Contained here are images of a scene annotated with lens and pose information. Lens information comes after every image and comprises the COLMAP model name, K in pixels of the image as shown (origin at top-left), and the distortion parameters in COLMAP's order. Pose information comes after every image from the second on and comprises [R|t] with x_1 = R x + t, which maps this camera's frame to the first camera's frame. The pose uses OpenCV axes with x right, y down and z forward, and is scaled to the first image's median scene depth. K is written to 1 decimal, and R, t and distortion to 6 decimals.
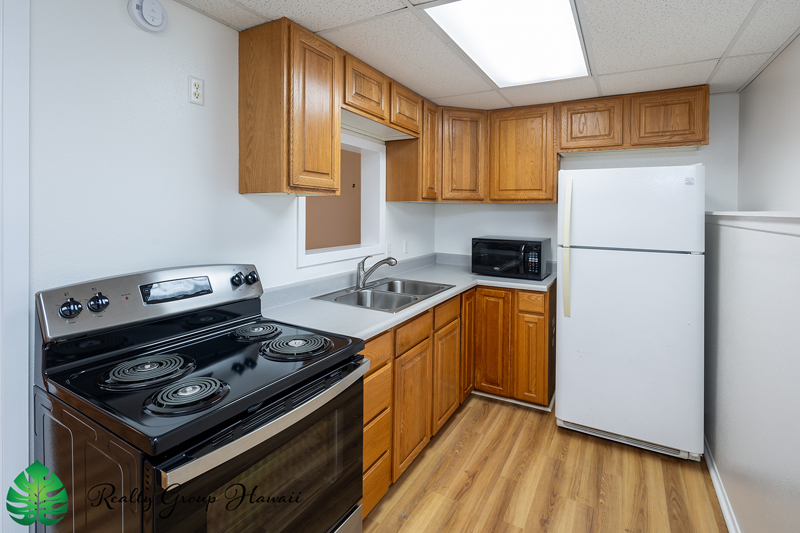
lens RADIAL K [[386.9, 0, 397.8], [0, 386.9, 262.3], [0, 0, 1]] dist [0.003768, -0.001324]
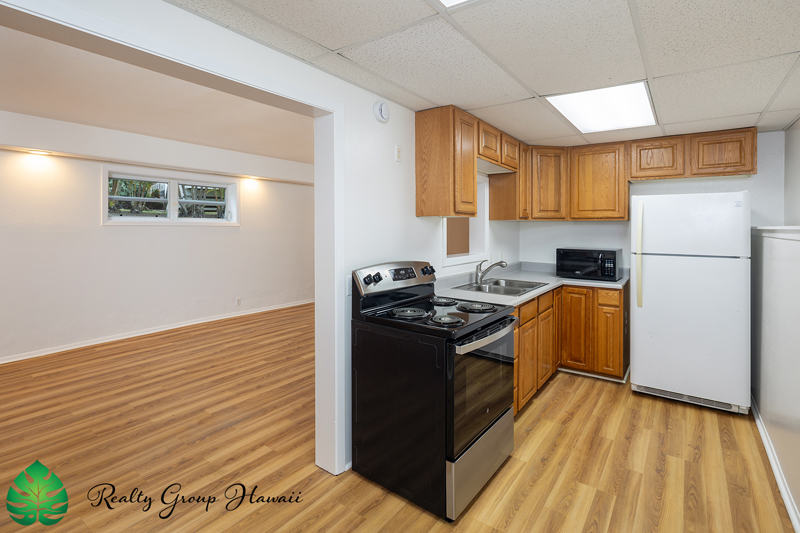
lens RADIAL K [[386.9, 0, 399.9], [0, 386.9, 270.7], [0, 0, 1]] dist [0.003768, -0.001324]
pose [[0.994026, 0.006768, -0.108933, -0.228231], [-0.009238, 0.999711, -0.022186, 0.054474], [0.108751, 0.023060, 0.993802, -0.397267]]
